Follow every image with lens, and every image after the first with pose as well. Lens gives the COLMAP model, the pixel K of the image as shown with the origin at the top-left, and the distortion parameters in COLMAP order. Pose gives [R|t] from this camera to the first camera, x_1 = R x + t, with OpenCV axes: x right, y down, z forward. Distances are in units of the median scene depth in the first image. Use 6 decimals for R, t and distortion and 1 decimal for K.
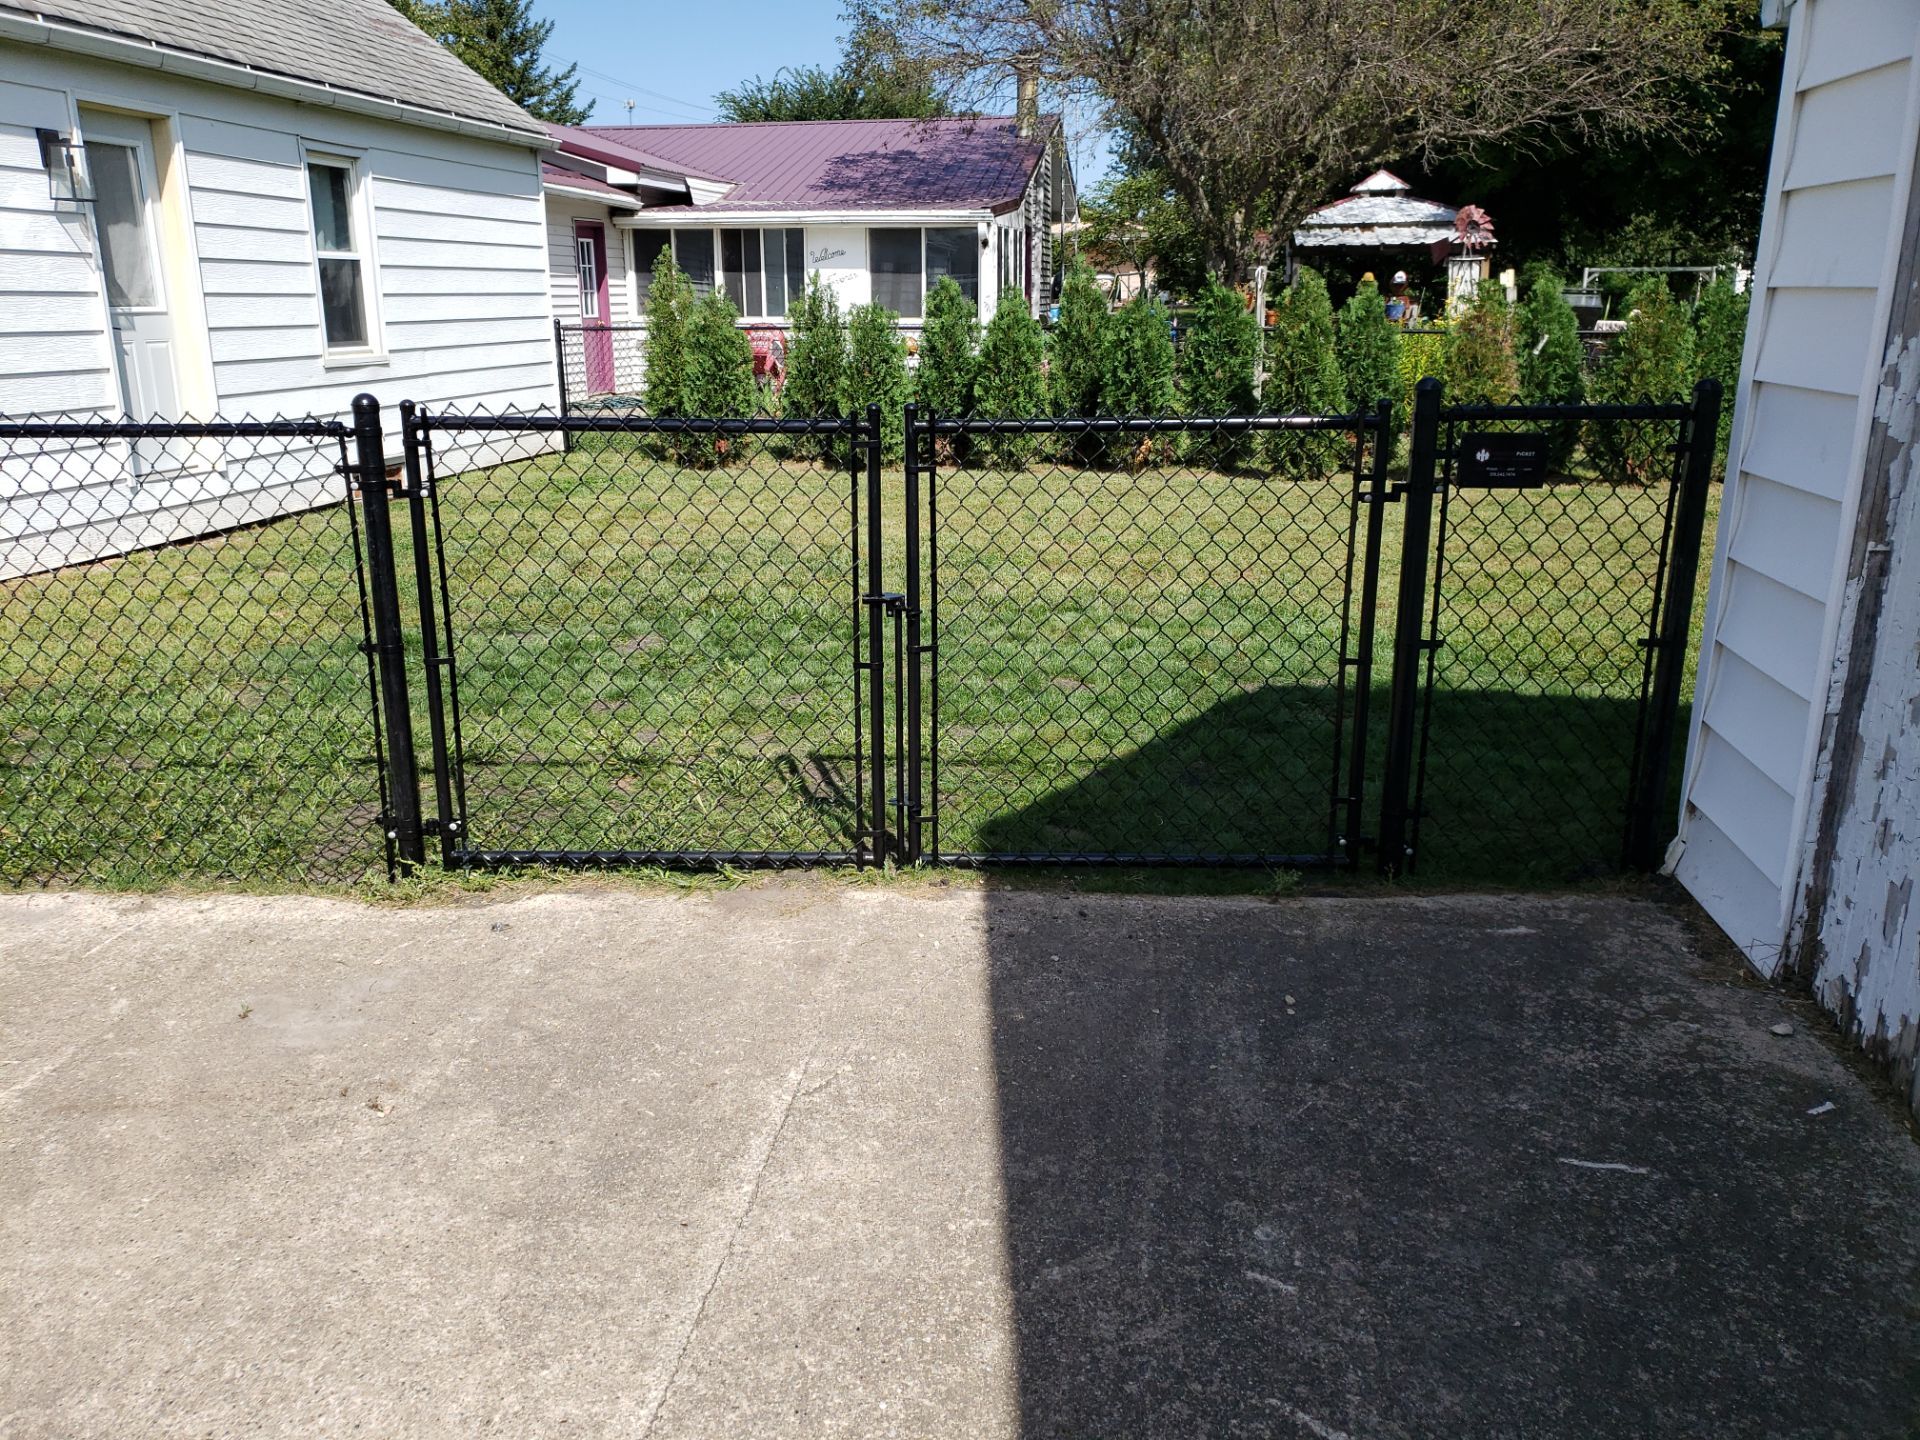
lens RADIAL K [[1511.8, 0, 924.0], [0, 1511.8, 577.9], [0, 0, 1]] dist [0.110428, -0.138346]
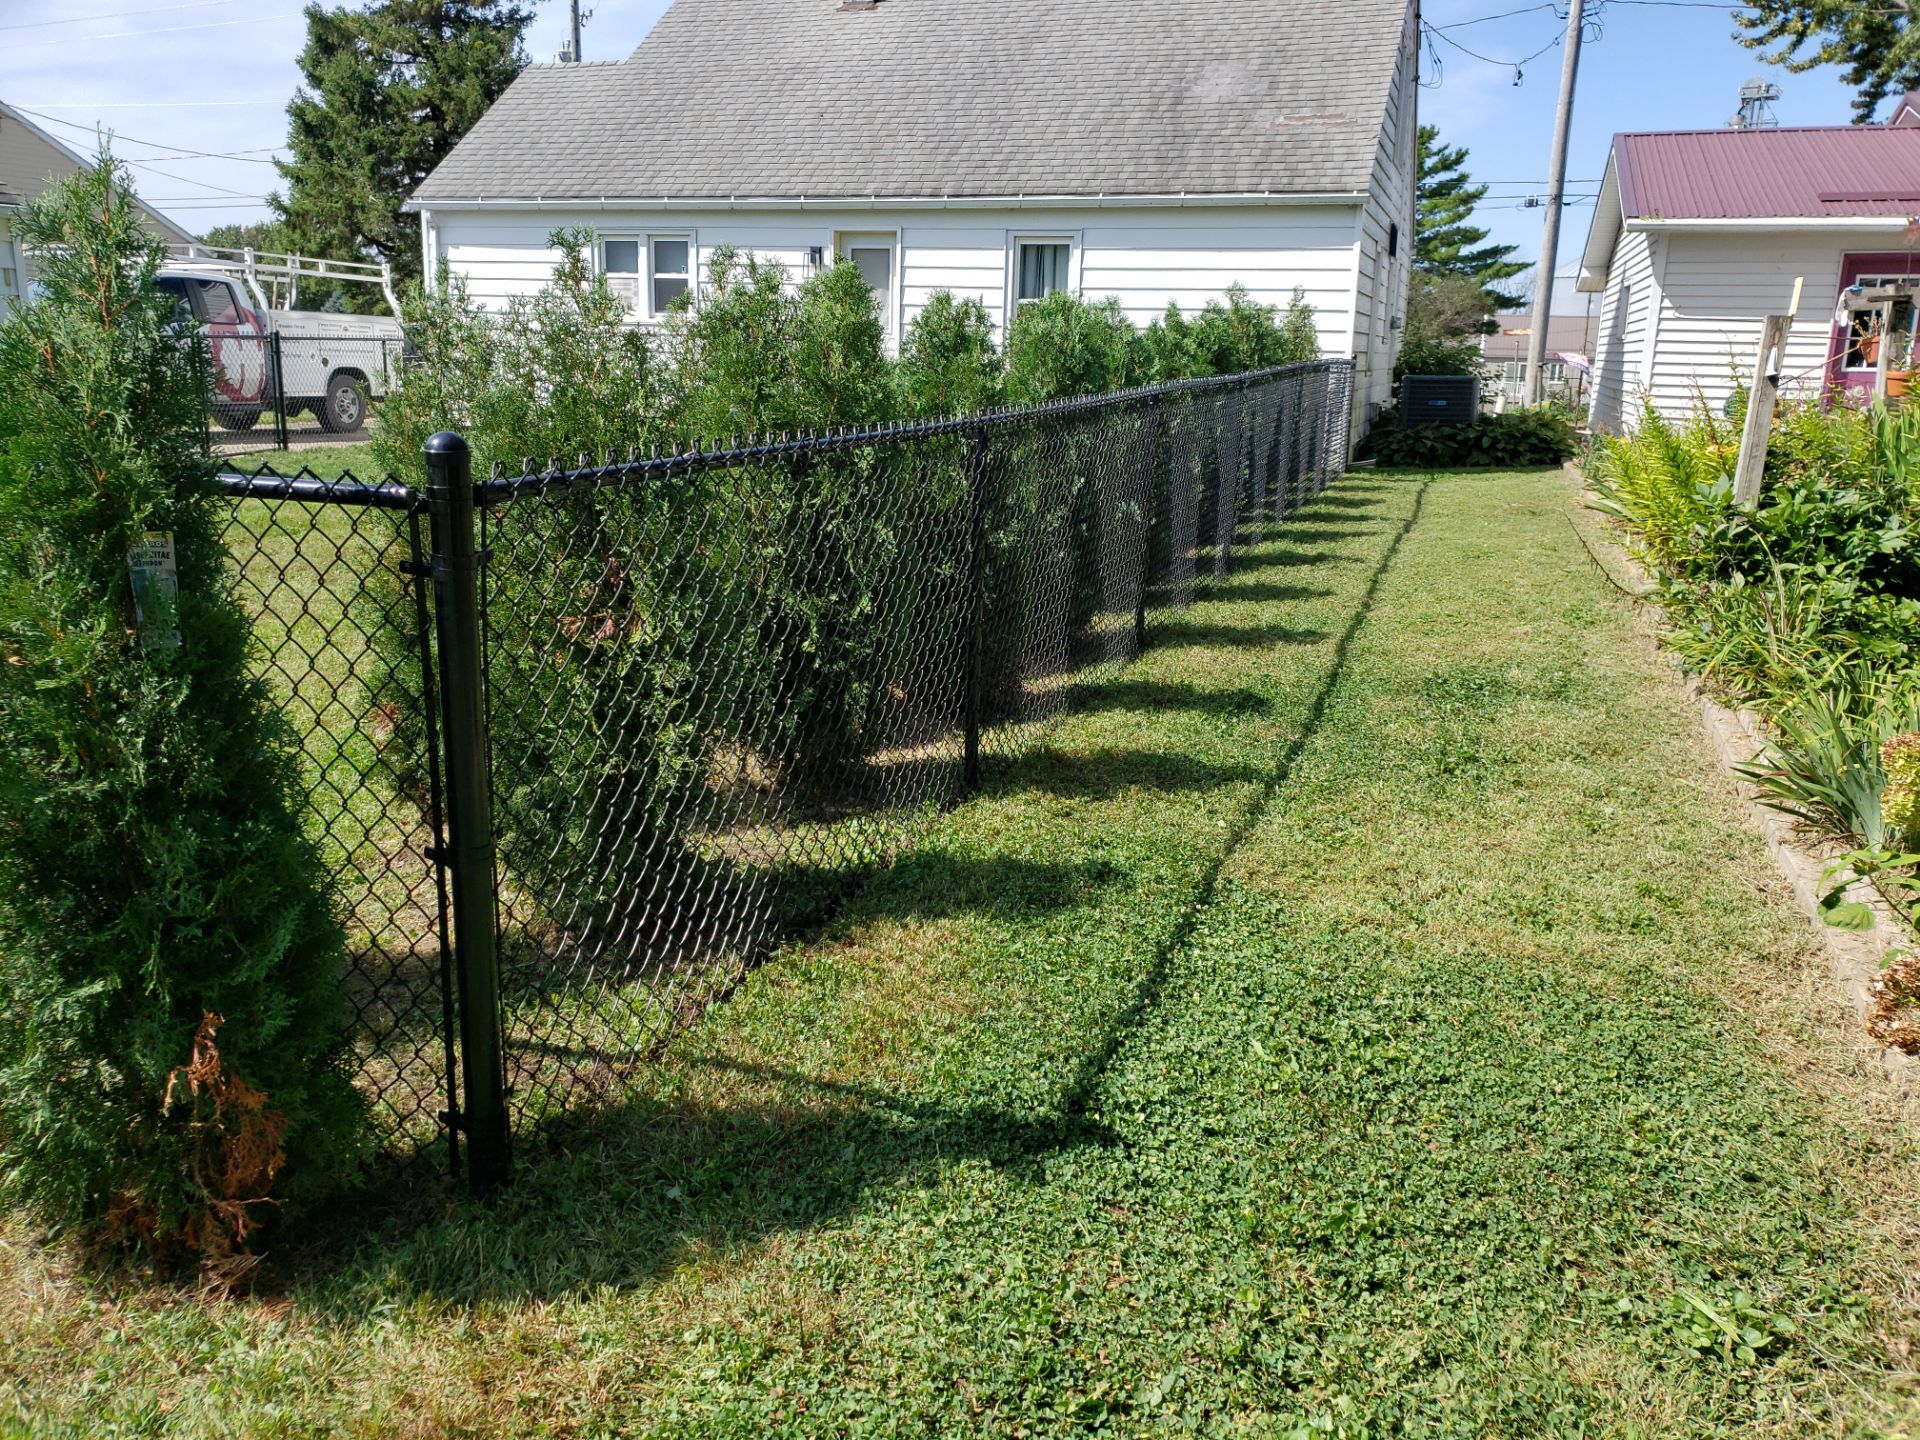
lens RADIAL K [[1518.6, 0, 959.8], [0, 1518.6, 691.2], [0, 0, 1]] dist [0.011281, 0.024663]
pose [[-0.121985, 0.228779, -0.965805, 5.185703], [-0.205055, 0.946270, 0.250051, -0.851181], [0.971119, 0.228546, -0.068519, 4.664691]]
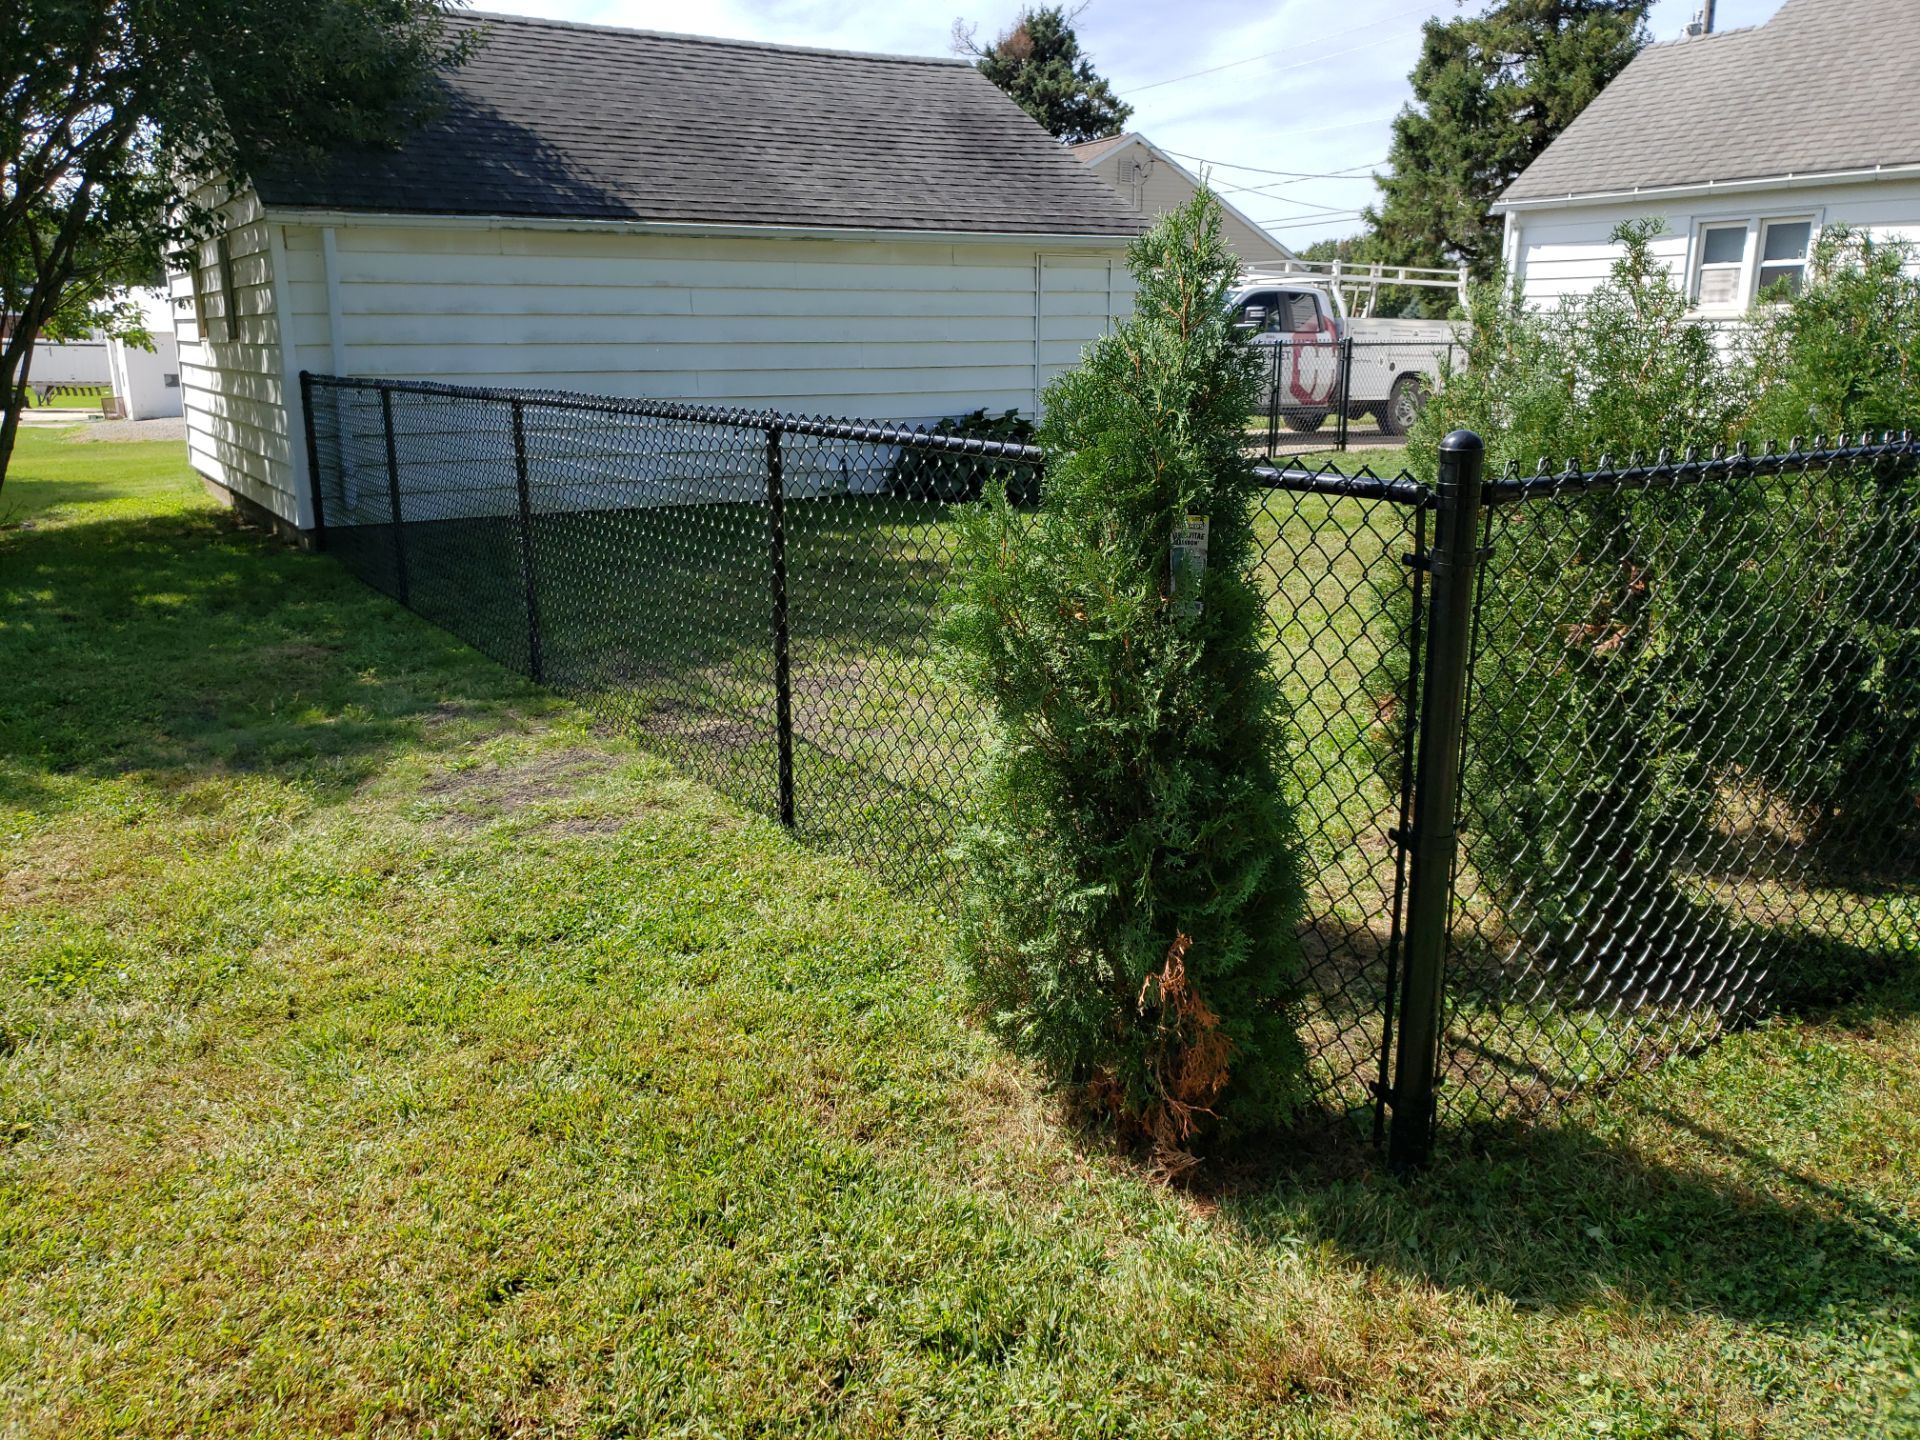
lens RADIAL K [[1542.2, 0, 954.5], [0, 1542.2, 685.8], [0, 0, 1]] dist [0.020990, 0.037757]
pose [[-0.704855, 0.167113, -0.689386, 5.207701], [-0.125162, 0.927306, 0.352758, -0.858039], [0.698222, 0.334928, -0.632700, 4.703844]]
